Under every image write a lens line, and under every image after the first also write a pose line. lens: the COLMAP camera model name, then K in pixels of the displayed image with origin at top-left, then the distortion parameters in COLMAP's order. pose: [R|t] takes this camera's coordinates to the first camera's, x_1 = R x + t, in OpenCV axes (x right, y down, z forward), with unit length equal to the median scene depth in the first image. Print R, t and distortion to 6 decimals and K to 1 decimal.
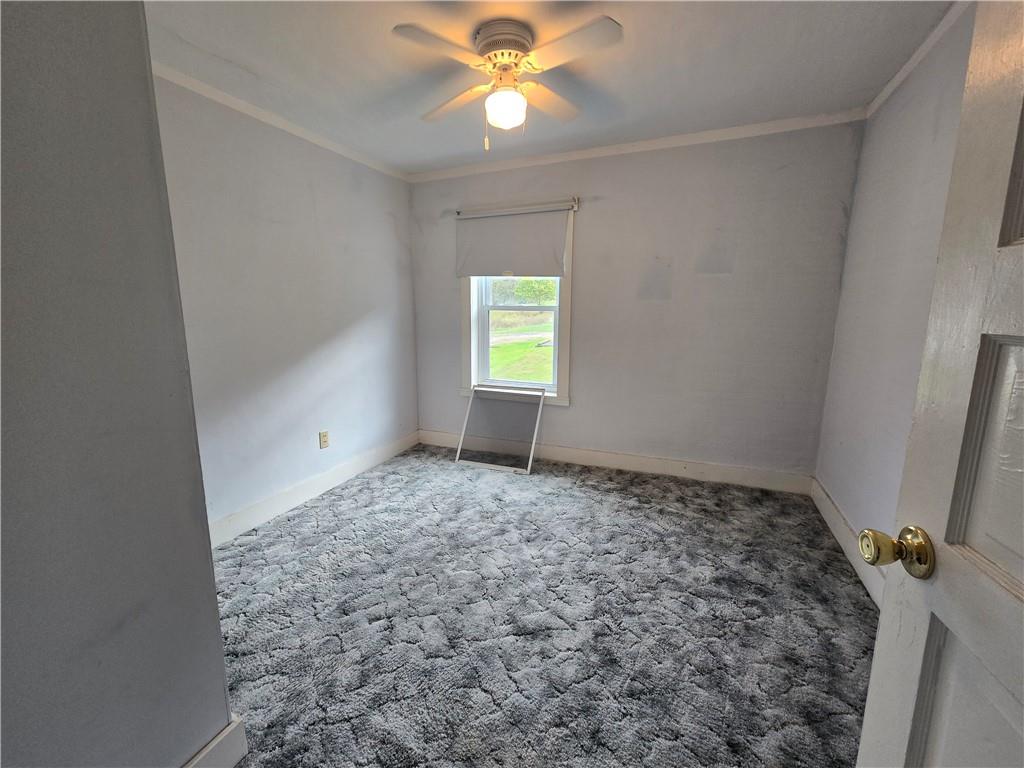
lens RADIAL K [[418.8, 0, 512.5], [0, 418.8, 379.9], [0, 0, 1]] dist [-0.004409, -0.000556]
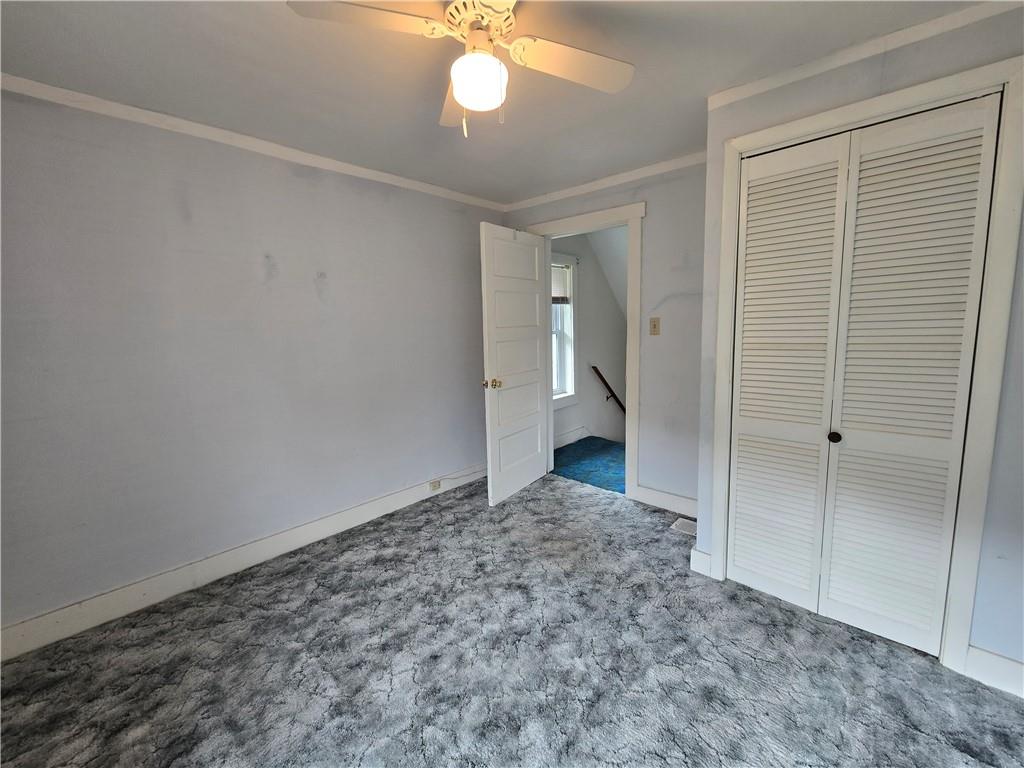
lens RADIAL K [[418.8, 0, 512.1], [0, 418.8, 381.9], [0, 0, 1]] dist [-0.004409, -0.000556]
pose [[-0.941221, -0.018154, 0.337304, -0.318221], [0.085507, 0.953228, 0.289904, -0.346516], [-0.326791, 0.301706, -0.895646, 1.739866]]
